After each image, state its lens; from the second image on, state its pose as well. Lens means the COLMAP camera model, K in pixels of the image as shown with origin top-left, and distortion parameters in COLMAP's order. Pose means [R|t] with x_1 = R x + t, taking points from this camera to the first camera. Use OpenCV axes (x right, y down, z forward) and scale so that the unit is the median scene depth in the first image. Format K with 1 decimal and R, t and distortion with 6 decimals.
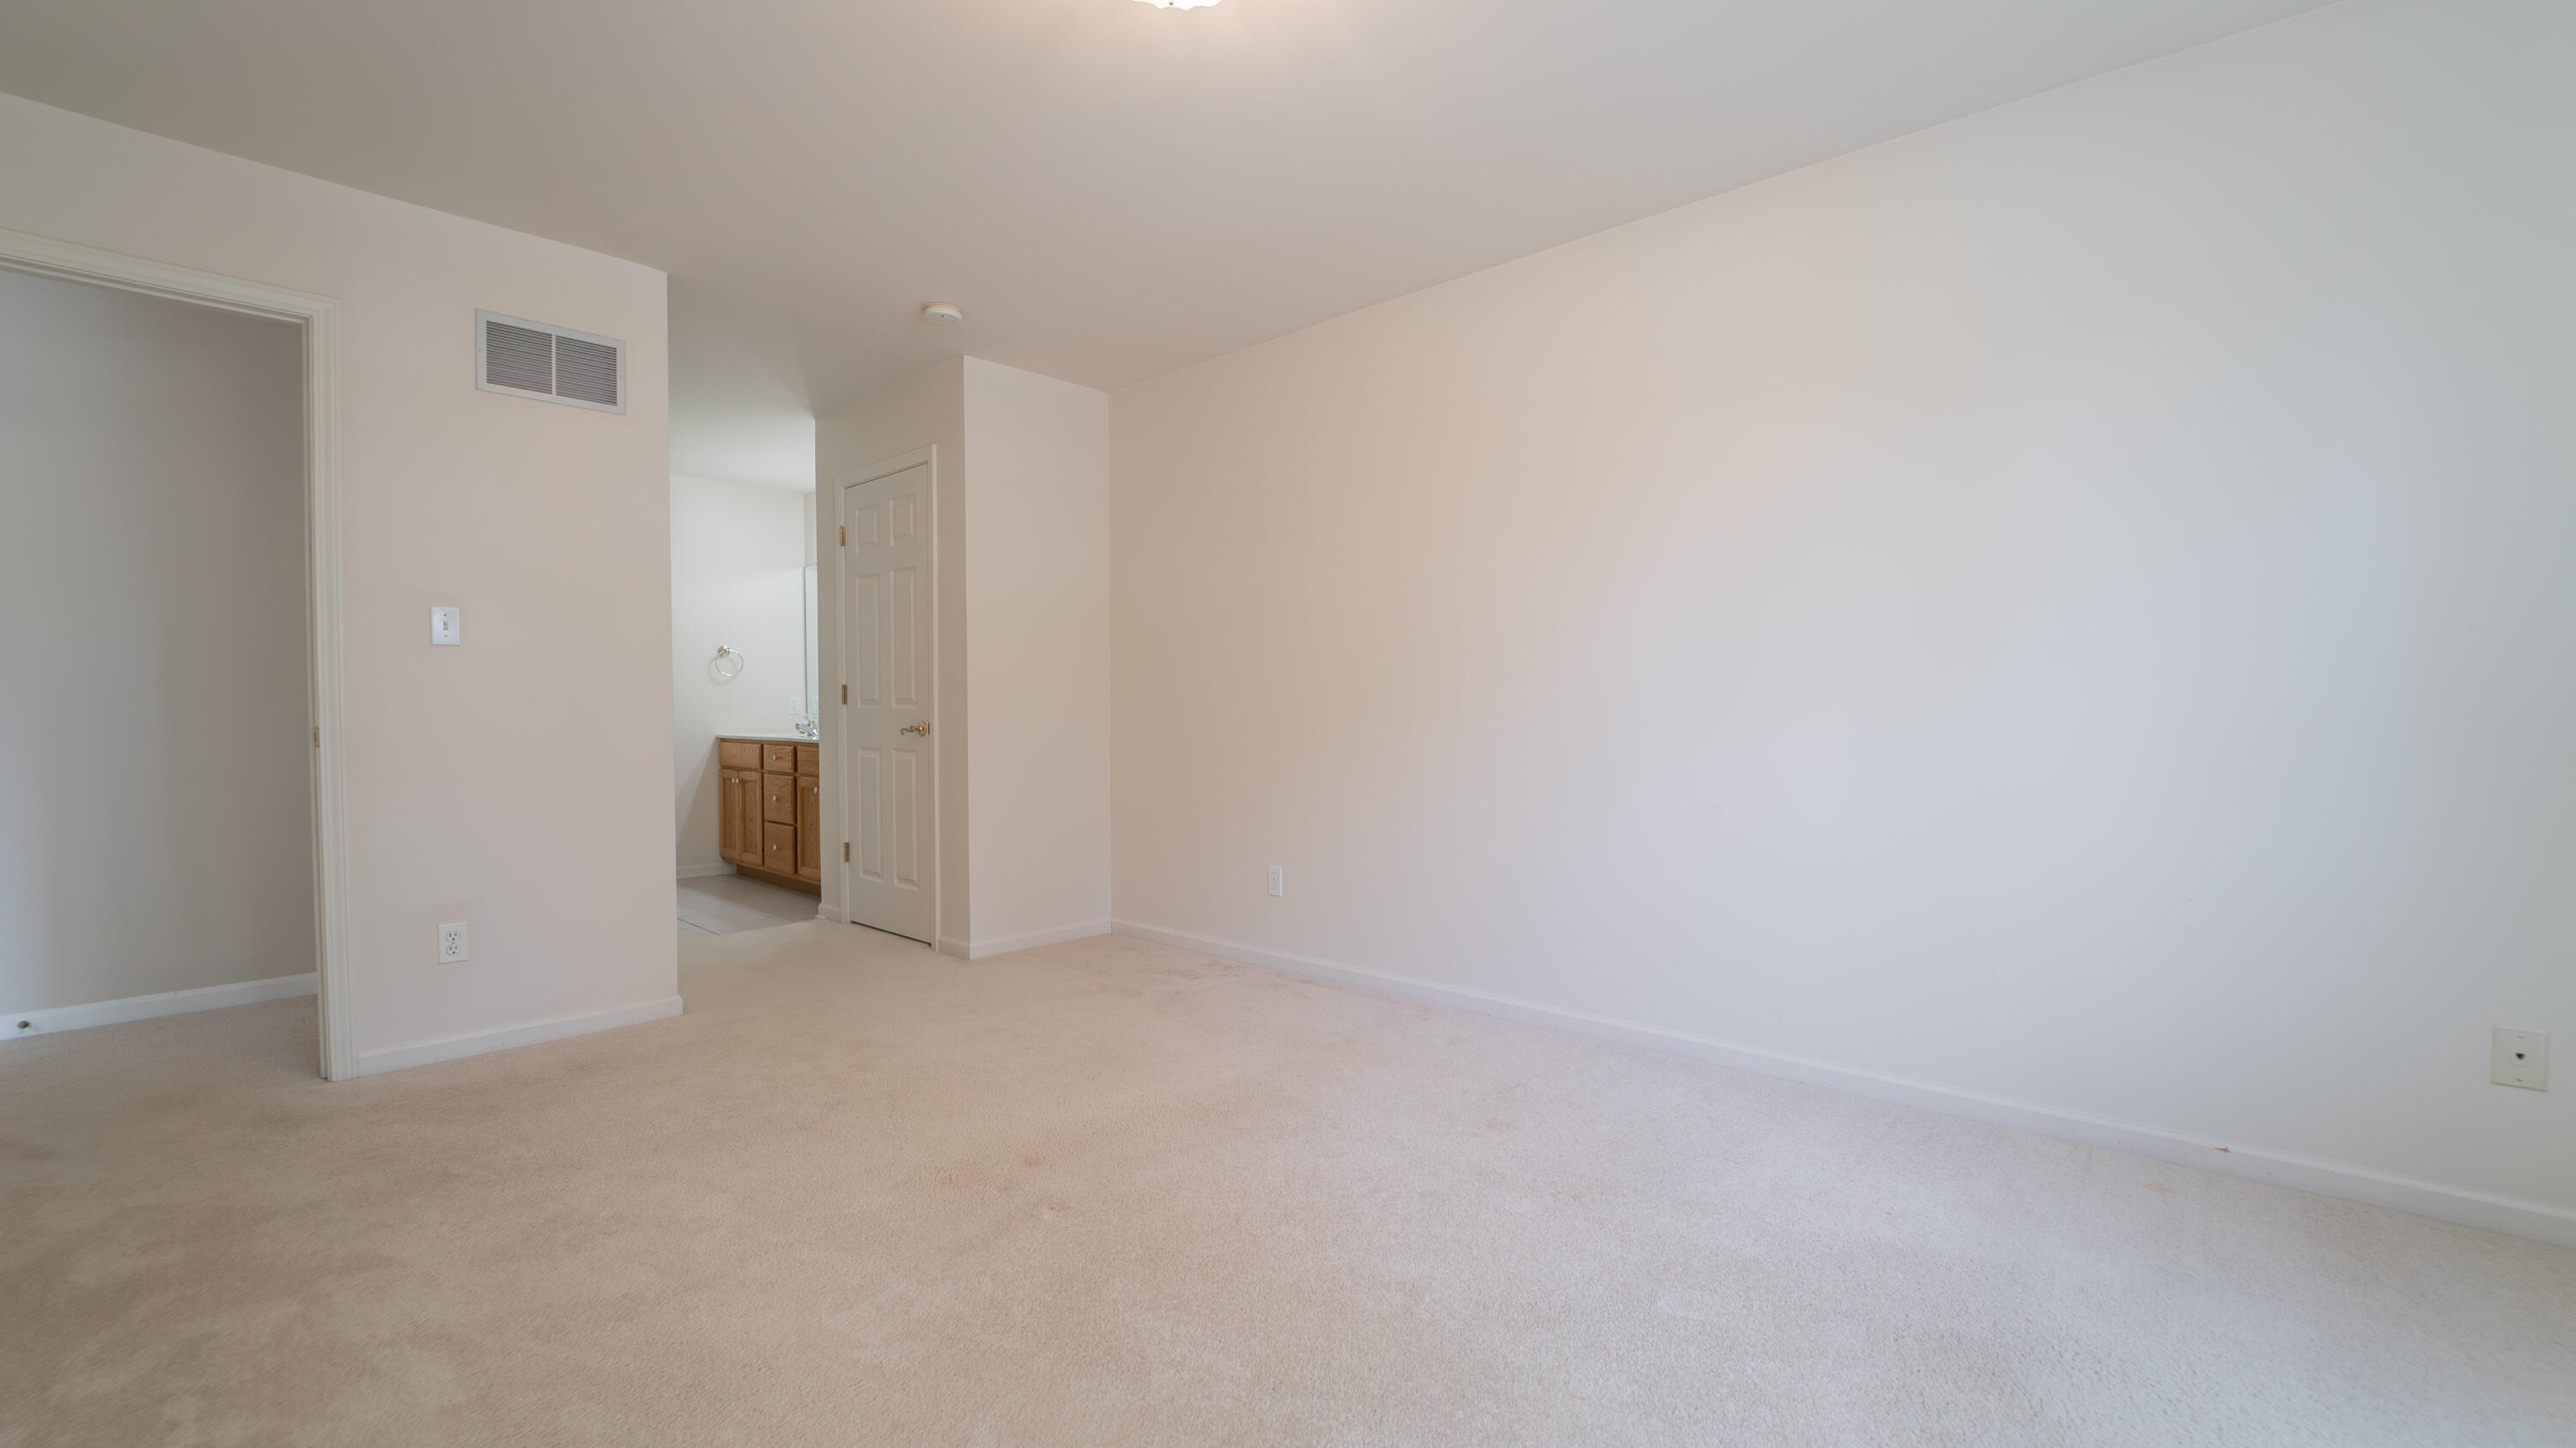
lens RADIAL K [[1047.2, 0, 1282.7], [0, 1047.2, 732.3], [0, 0, 1]] dist [-0.025935, 0.000112]
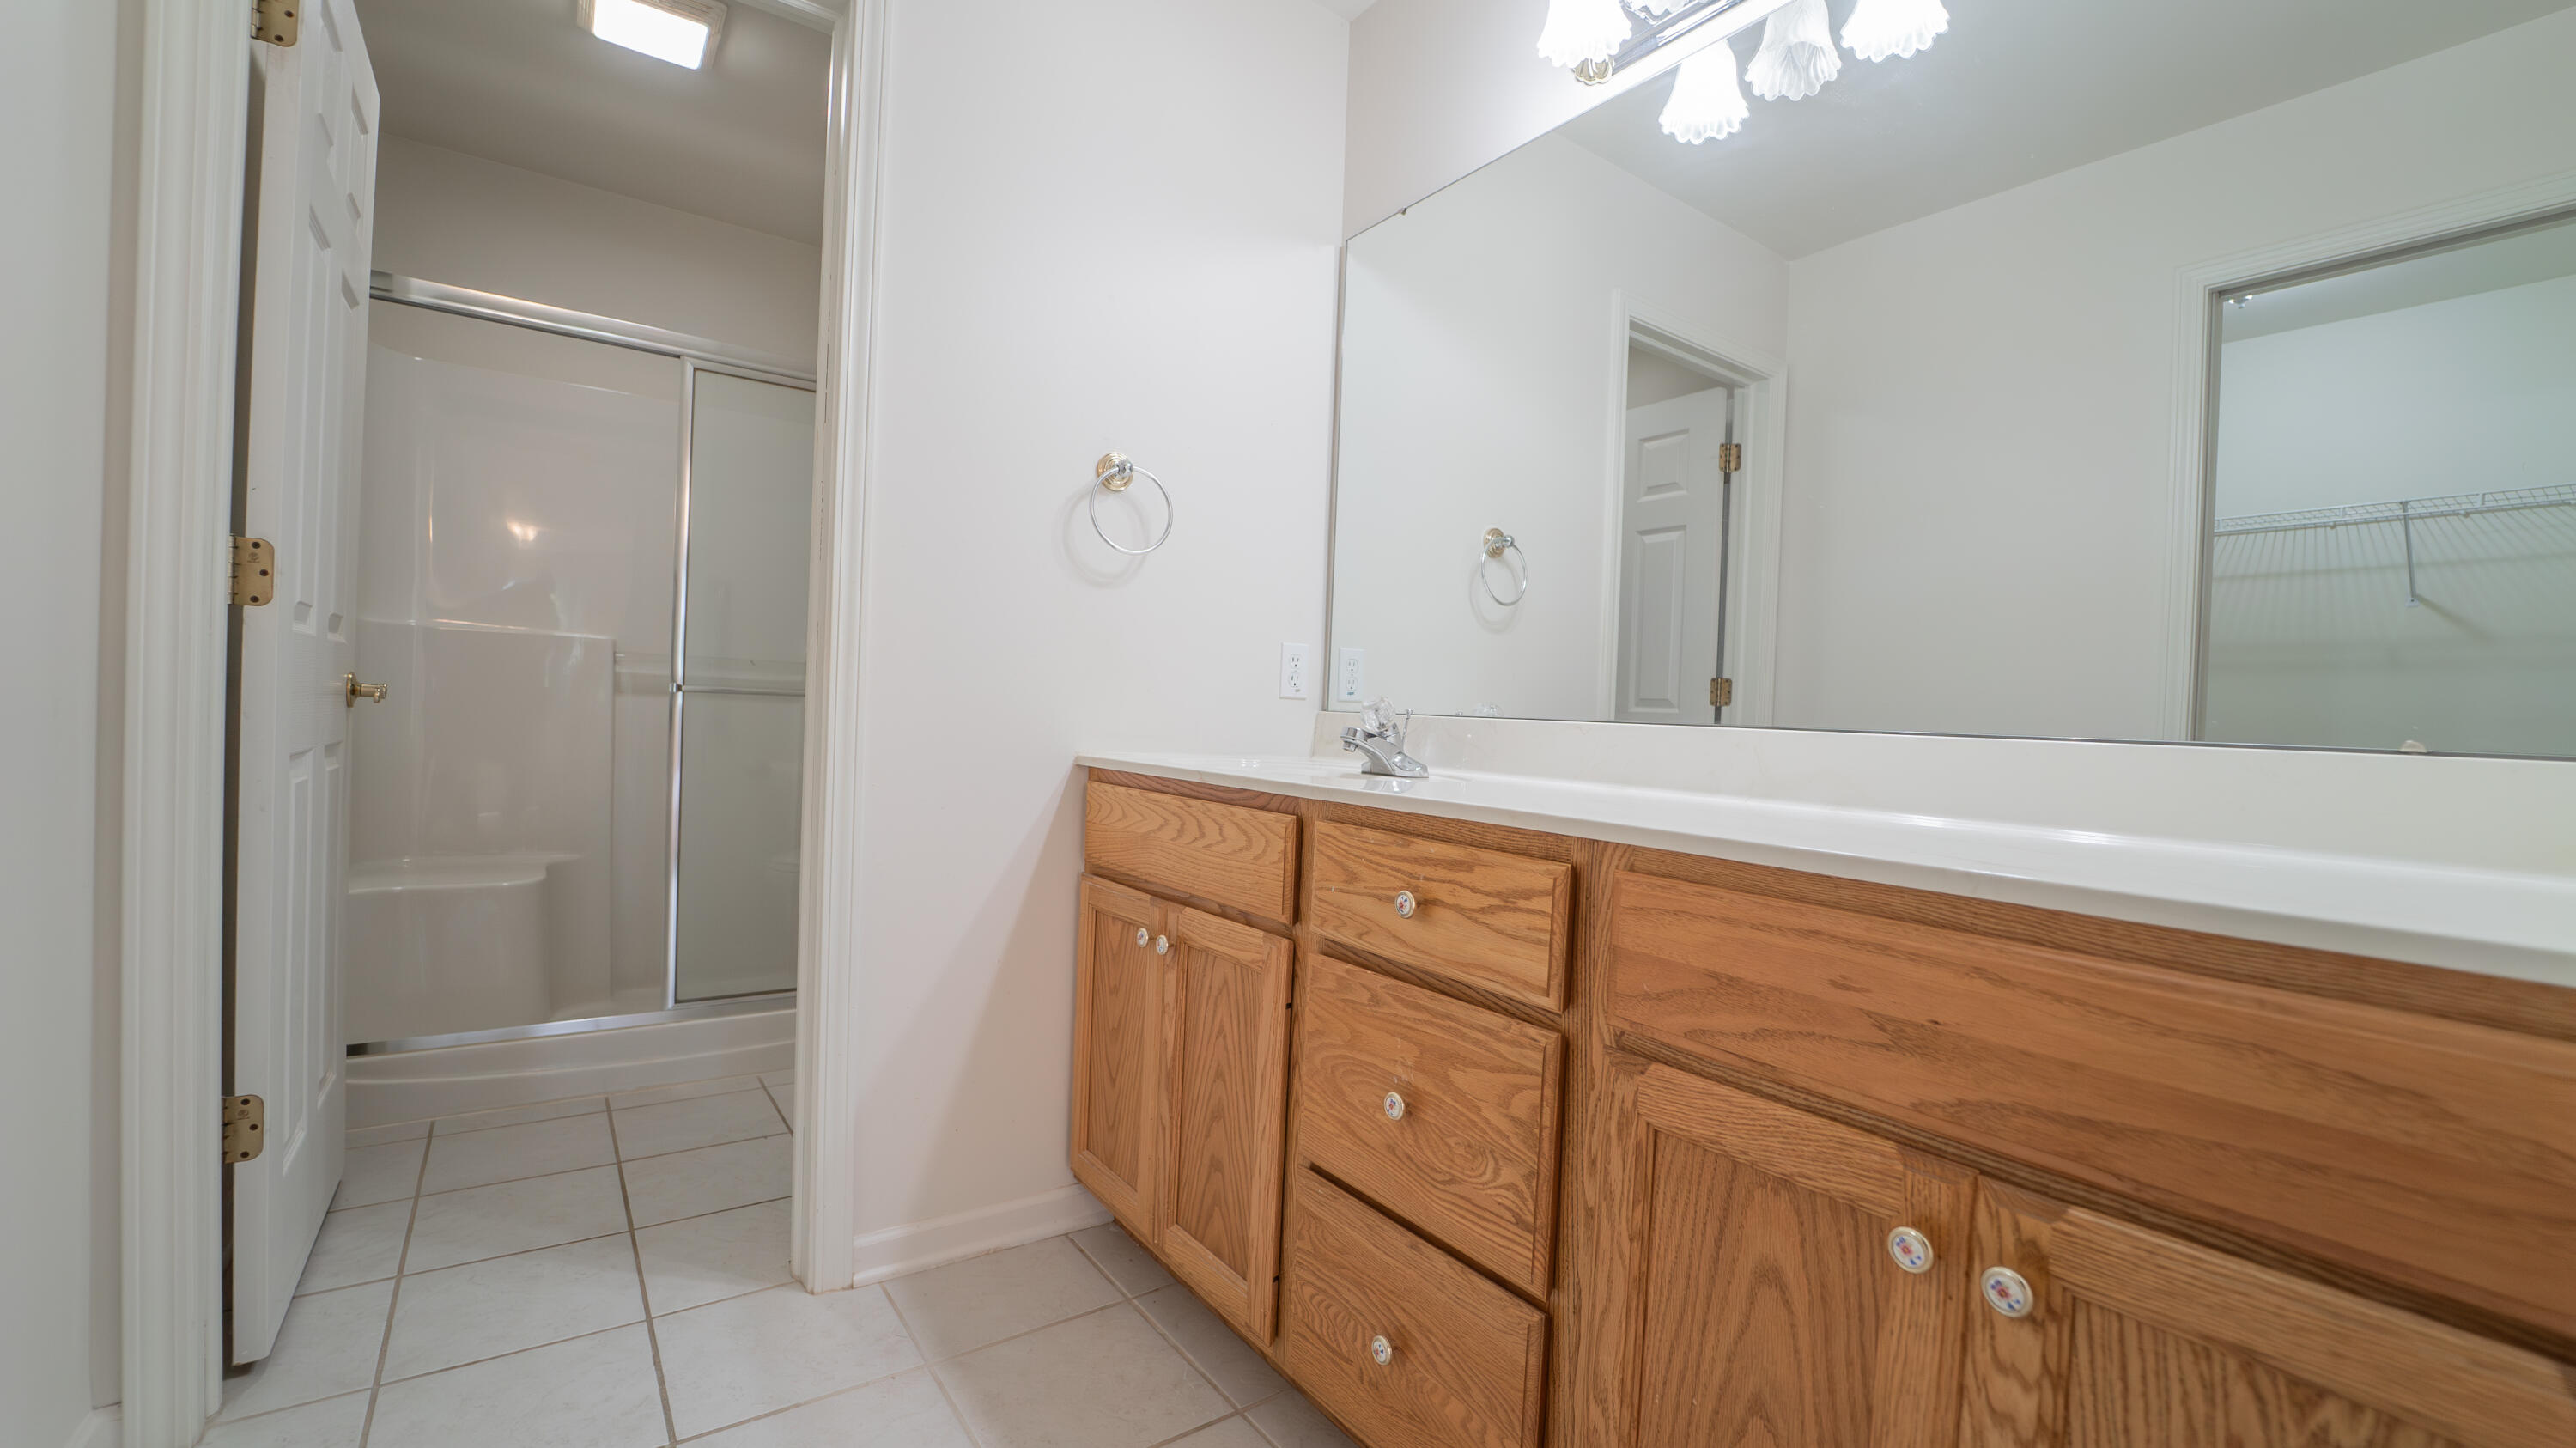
lens RADIAL K [[1047.2, 0, 1282.7], [0, 1047.2, 732.3], [0, 0, 1]] dist [-0.025935, 0.000112]
pose [[0.976086, 0.044102, -0.212862, -0.429645], [-0.047824, 0.998779, -0.012368, -0.003457], [0.212057, 0.022252, 0.977004, 0.730362]]
